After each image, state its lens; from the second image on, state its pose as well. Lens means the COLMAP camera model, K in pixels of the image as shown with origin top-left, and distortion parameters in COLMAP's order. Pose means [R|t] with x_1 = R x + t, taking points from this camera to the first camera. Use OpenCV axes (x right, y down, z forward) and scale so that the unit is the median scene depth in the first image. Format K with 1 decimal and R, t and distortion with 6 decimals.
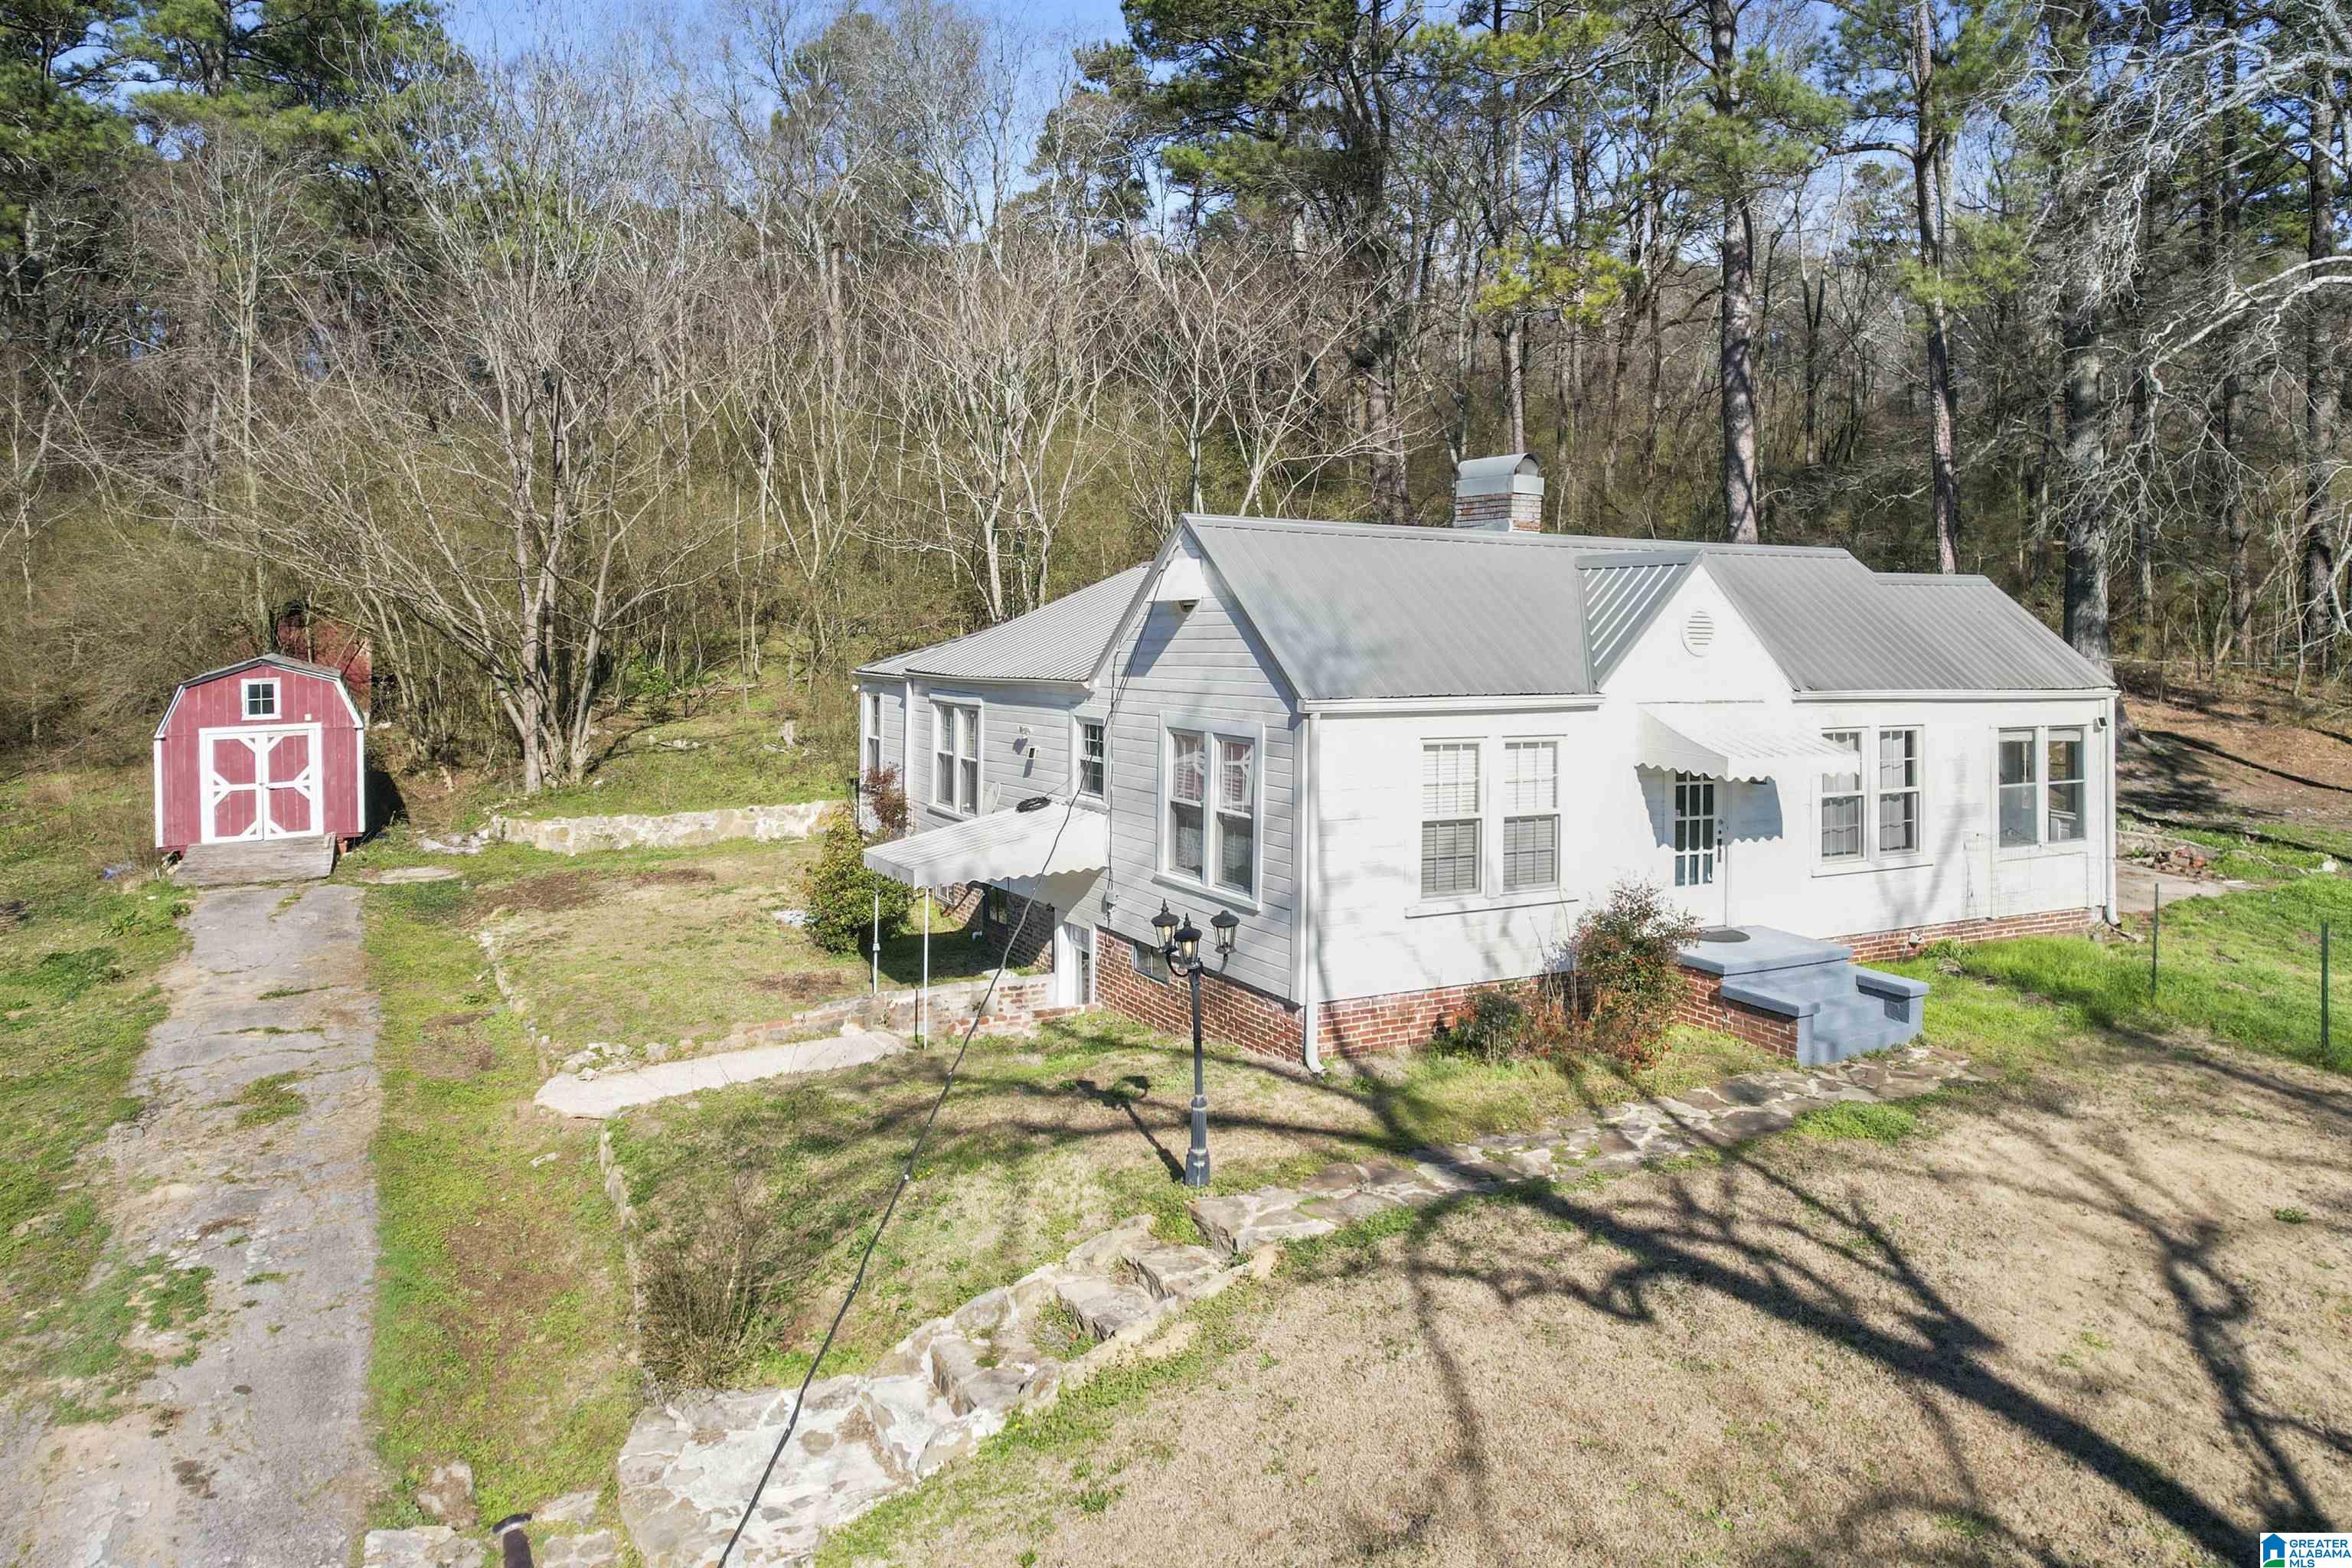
lens RADIAL K [[1573.0, 0, 1186.0], [0, 1573.0, 705.1], [0, 0, 1]] dist [-0.033165, -0.001027]
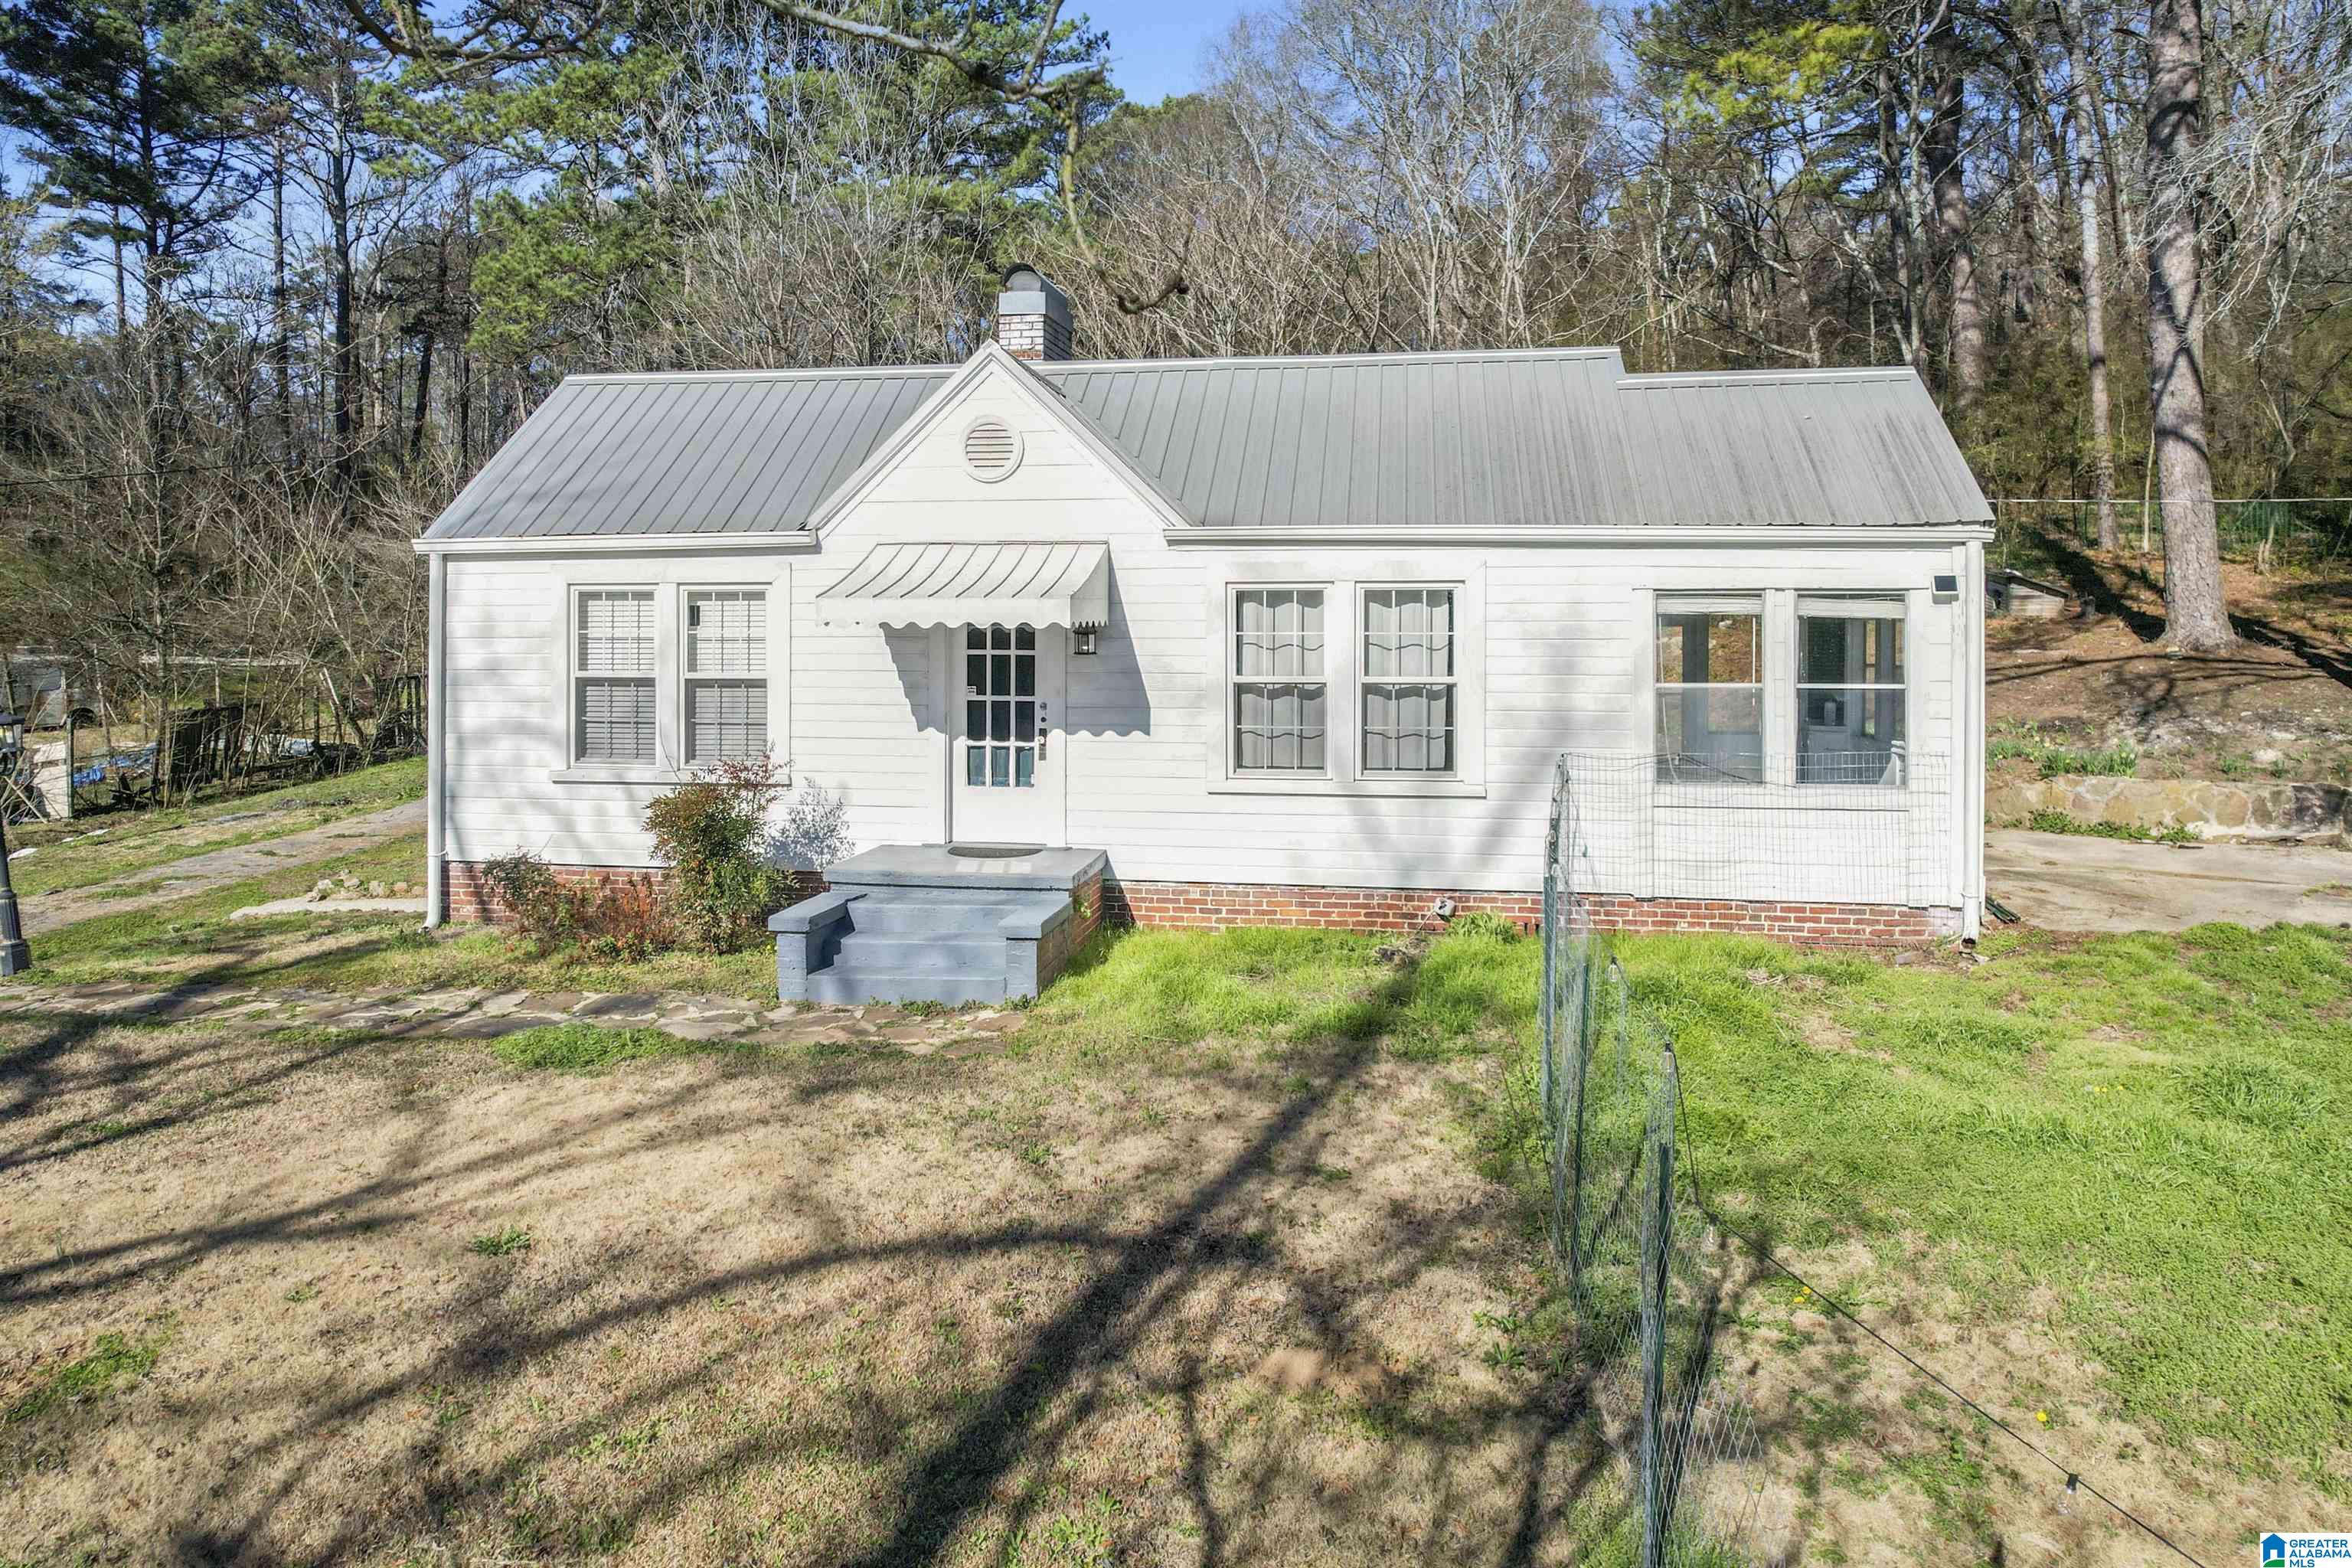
lens RADIAL K [[1516.9, 0, 1176.0], [0, 1516.9, 784.0], [0, 0, 1]] dist [-0.054697, 0.053290]
pose [[0.789953, 0.042852, -0.611668, 0.785197], [-0.026001, 0.998999, 0.036408, 0.078903], [0.612616, -0.012856, 0.790276, 0.440542]]
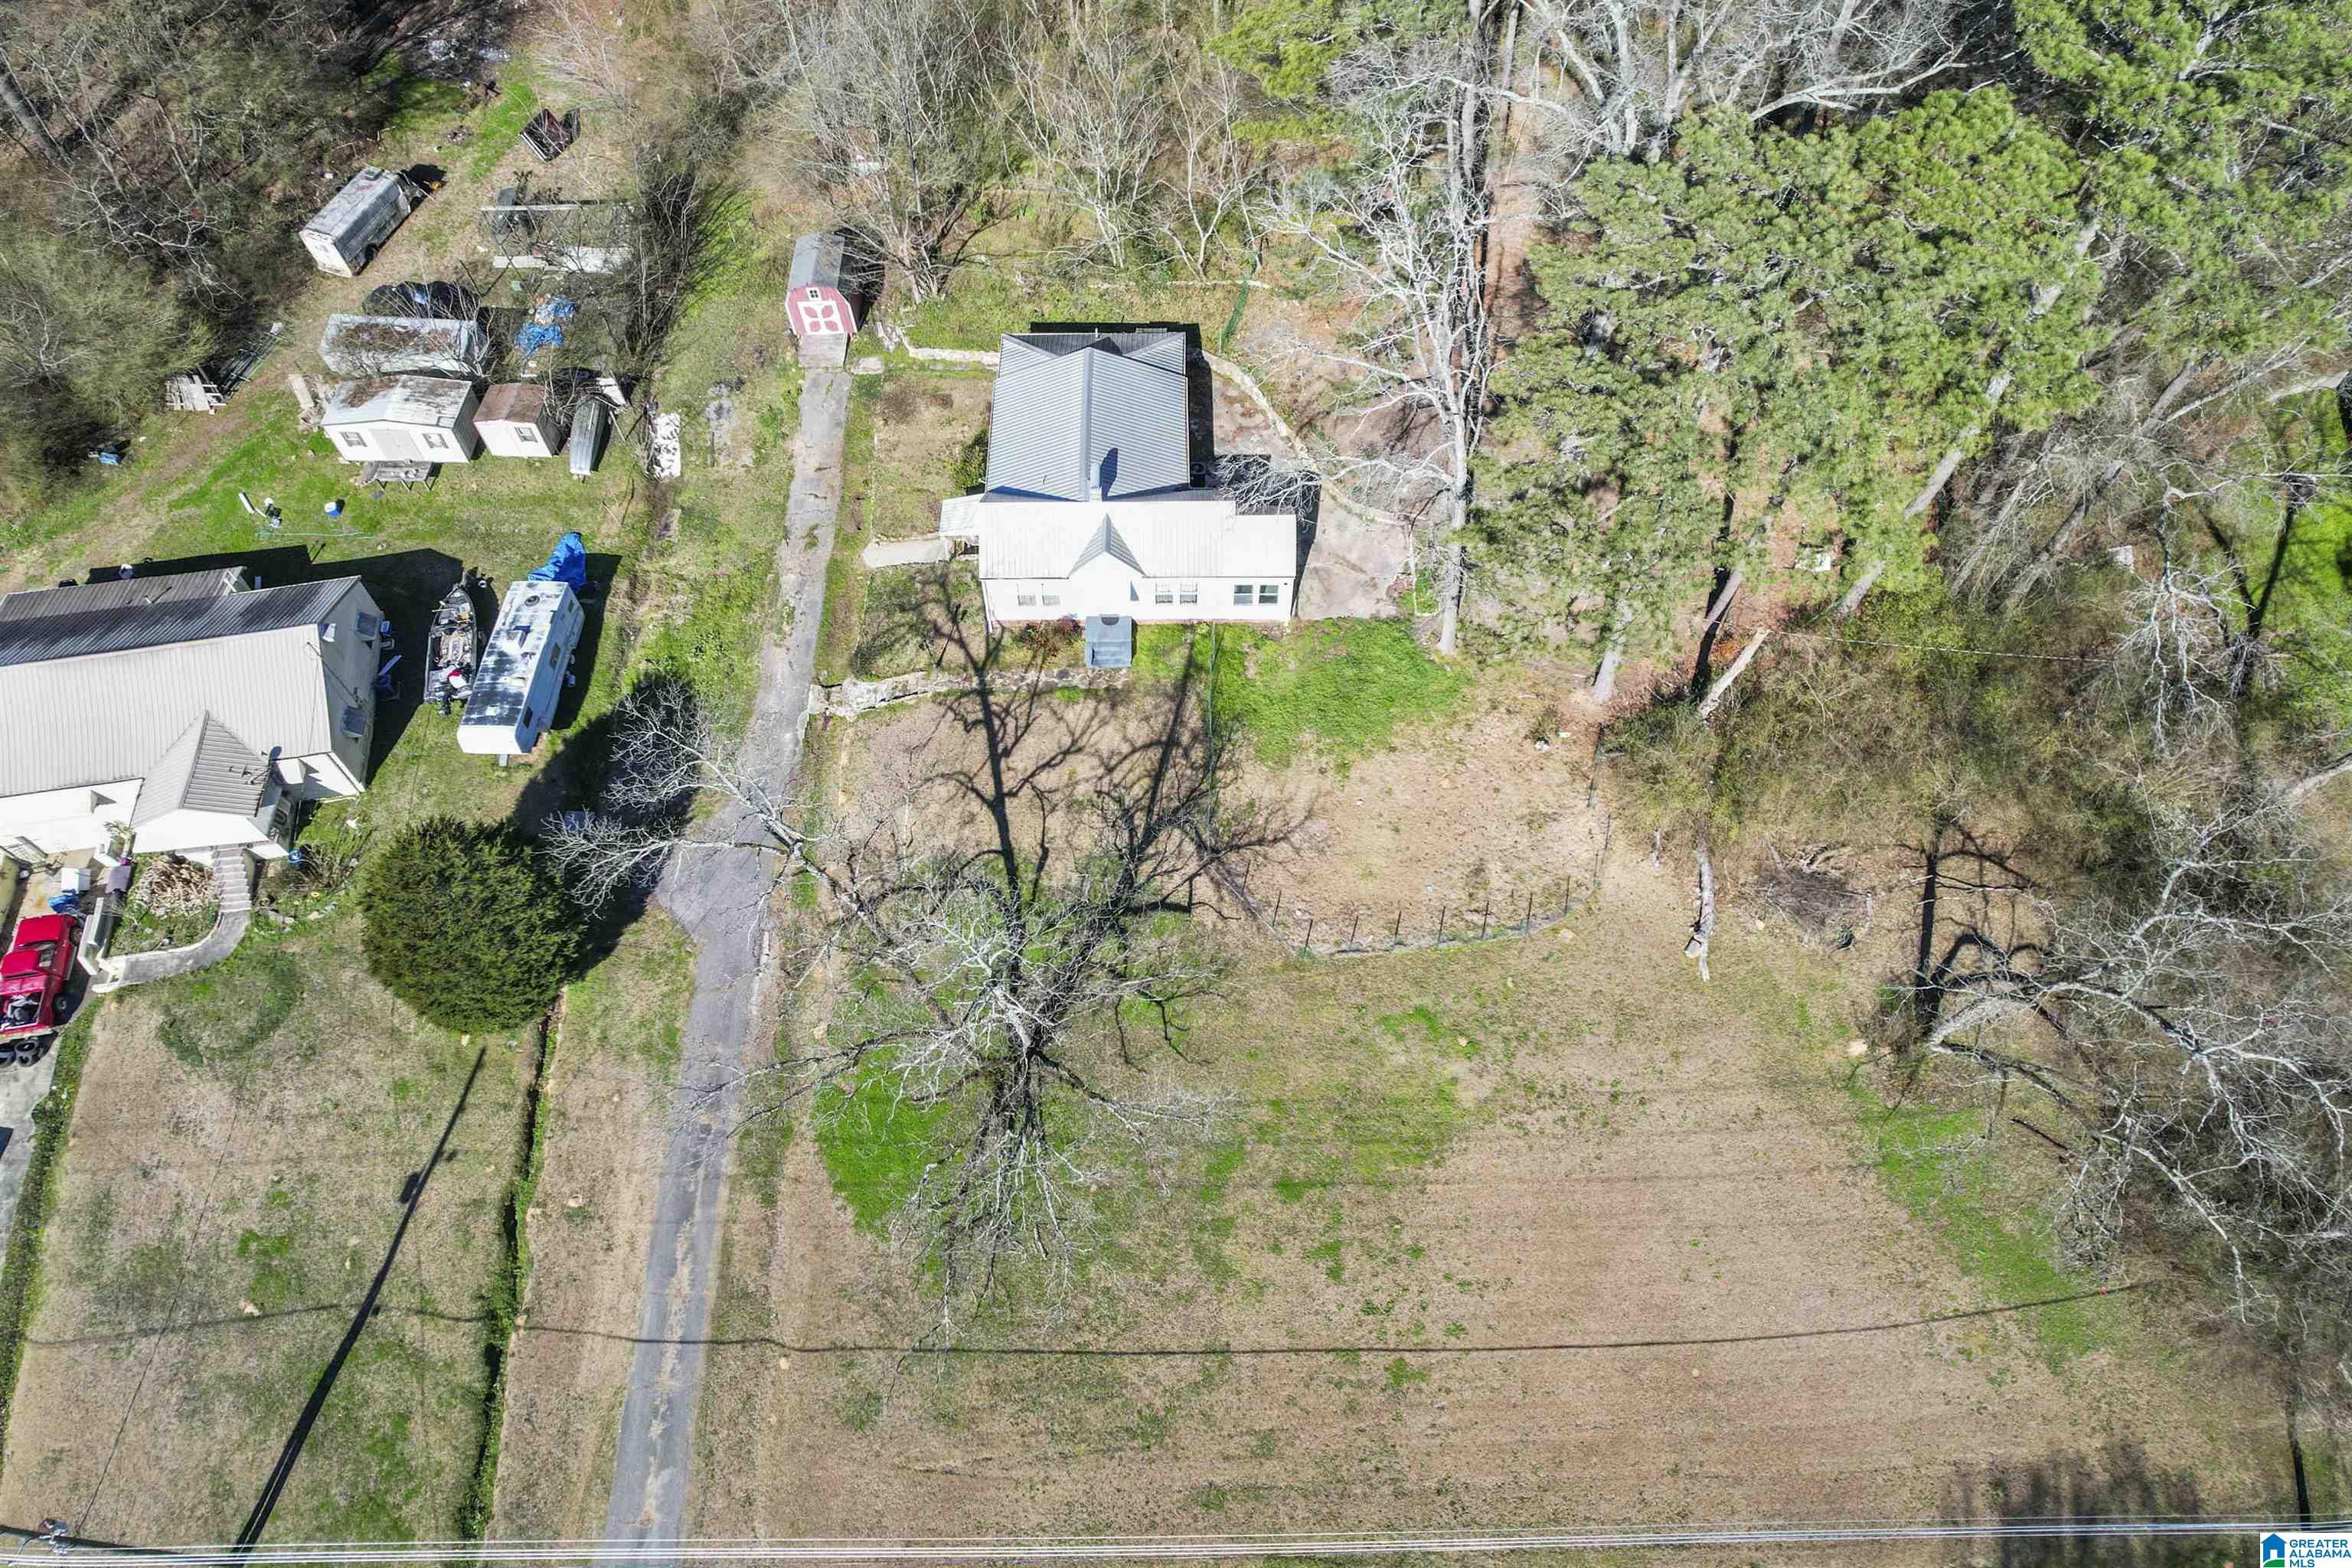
lens RADIAL K [[1516.9, 0, 1176.0], [0, 1516.9, 784.0], [0, 0, 1]] dist [-0.054697, 0.053290]
pose [[0.885648, 0.389409, -0.252959, 1.480593], [-0.012843, 0.565083, 0.824934, -2.543363], [0.464179, -0.727353, 0.505466, -1.055846]]
